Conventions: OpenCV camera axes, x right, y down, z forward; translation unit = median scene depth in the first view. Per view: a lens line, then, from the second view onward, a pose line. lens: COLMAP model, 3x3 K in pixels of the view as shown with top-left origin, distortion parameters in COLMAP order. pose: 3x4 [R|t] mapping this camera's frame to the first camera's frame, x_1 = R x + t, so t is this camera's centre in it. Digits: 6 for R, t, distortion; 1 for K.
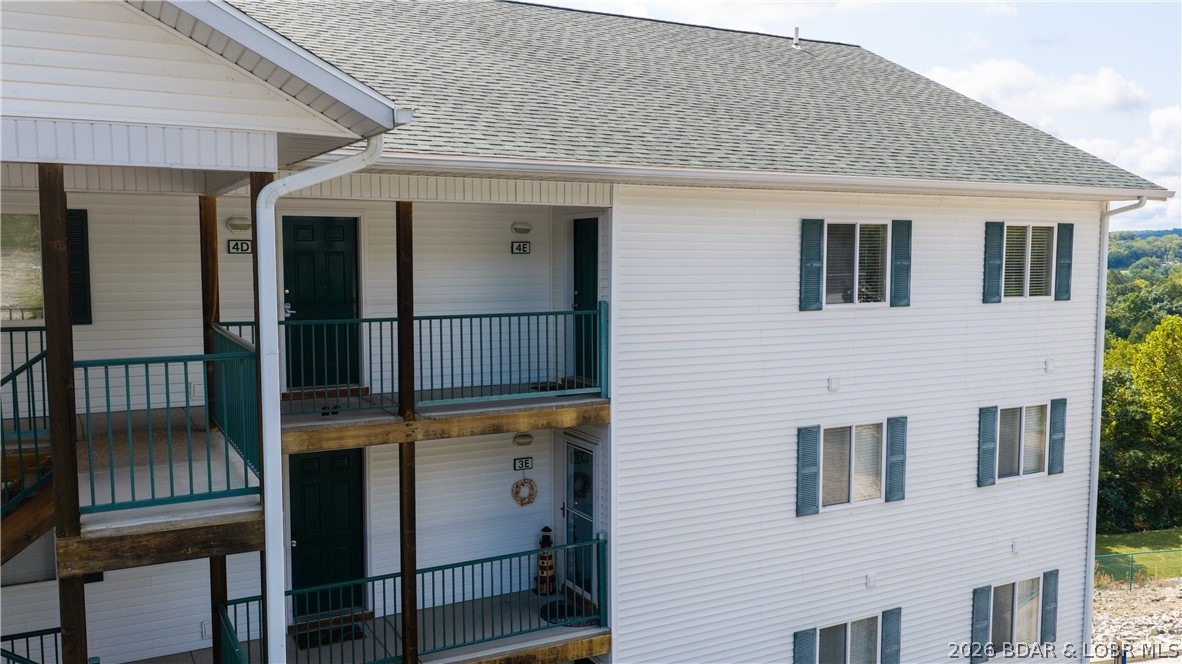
lens RADIAL K [[978.4, 0, 591.0], [0, 978.4, 332.0], [0, 0, 1]] dist [0.027180, -0.053157]
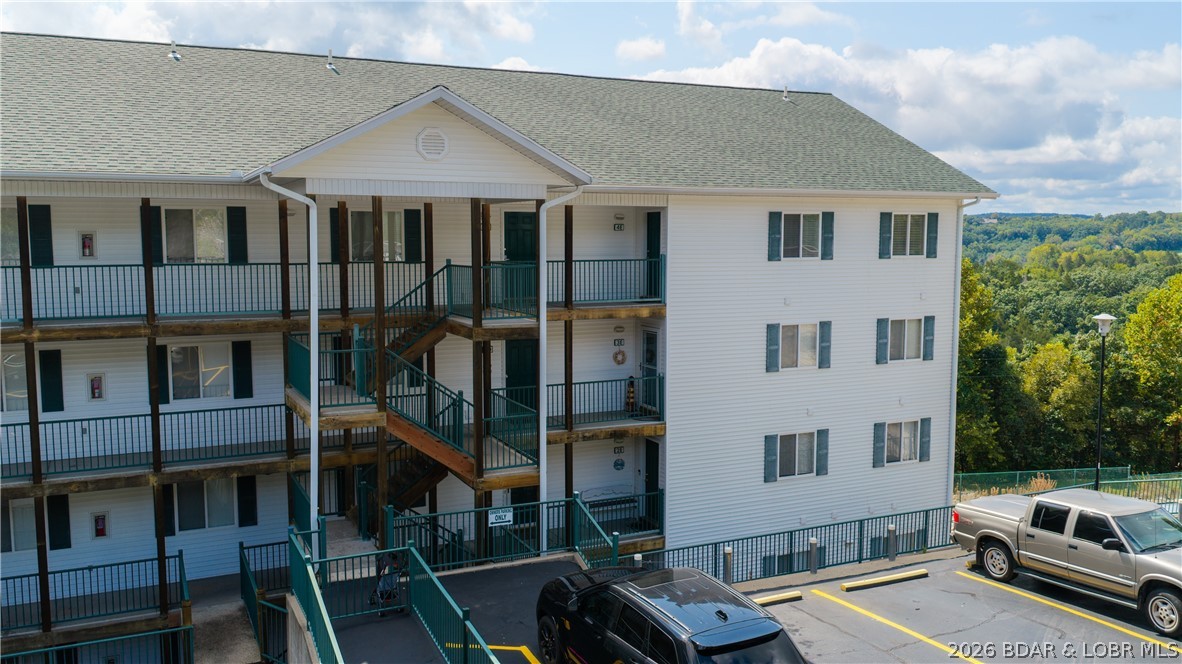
lens RADIAL K [[978.4, 0, 591.0], [0, 978.4, 332.0], [0, 0, 1]] dist [0.027180, -0.053157]
pose [[0.998651, 0.004236, -0.051746, -0.025662], [-0.003311, 0.999833, 0.017960, 0.078182], [0.051813, -0.017765, 0.998499, -0.849241]]
